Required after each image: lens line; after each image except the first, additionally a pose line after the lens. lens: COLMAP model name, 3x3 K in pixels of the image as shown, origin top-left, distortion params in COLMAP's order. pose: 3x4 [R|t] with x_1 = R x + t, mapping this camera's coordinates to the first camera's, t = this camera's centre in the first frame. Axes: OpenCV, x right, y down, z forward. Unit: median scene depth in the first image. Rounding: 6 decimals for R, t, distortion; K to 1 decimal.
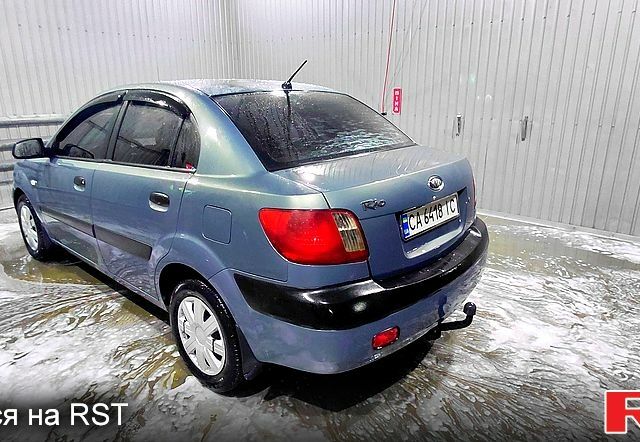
lens RADIAL K [[452.8, 0, 319.5], [0, 452.8, 220.0], [0, 0, 1]] dist [0.002028, 0.001776]
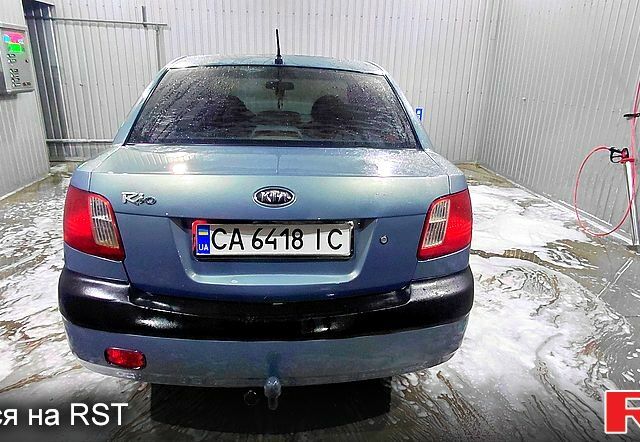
lens RADIAL K [[452.8, 0, 319.5], [0, 452.8, 220.0], [0, 0, 1]] dist [0.002028, 0.001776]
pose [[0.723357, 0.240371, -0.647283, 0.584100], [-0.224061, 0.968434, 0.109237, -0.105099], [0.653108, 0.066013, 0.754382, 0.388575]]
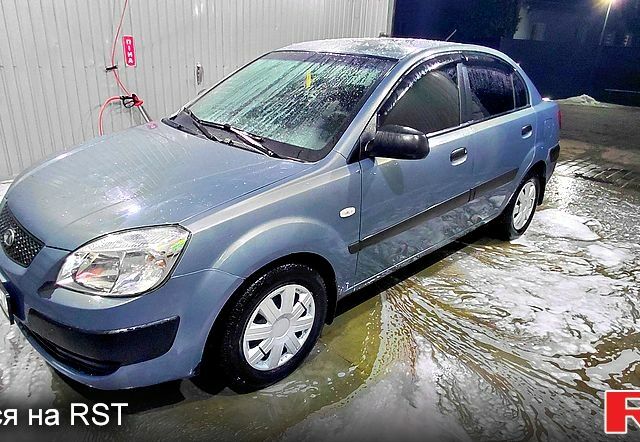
lens RADIAL K [[452.8, 0, 319.5], [0, 452.8, 220.0], [0, 0, 1]] dist [0.002028, 0.001776]
pose [[0.056273, -0.371499, 0.926727, -1.476483], [0.254127, 0.902956, 0.346539, -0.360760], [-0.965532, 0.216006, 0.145220, 1.191085]]
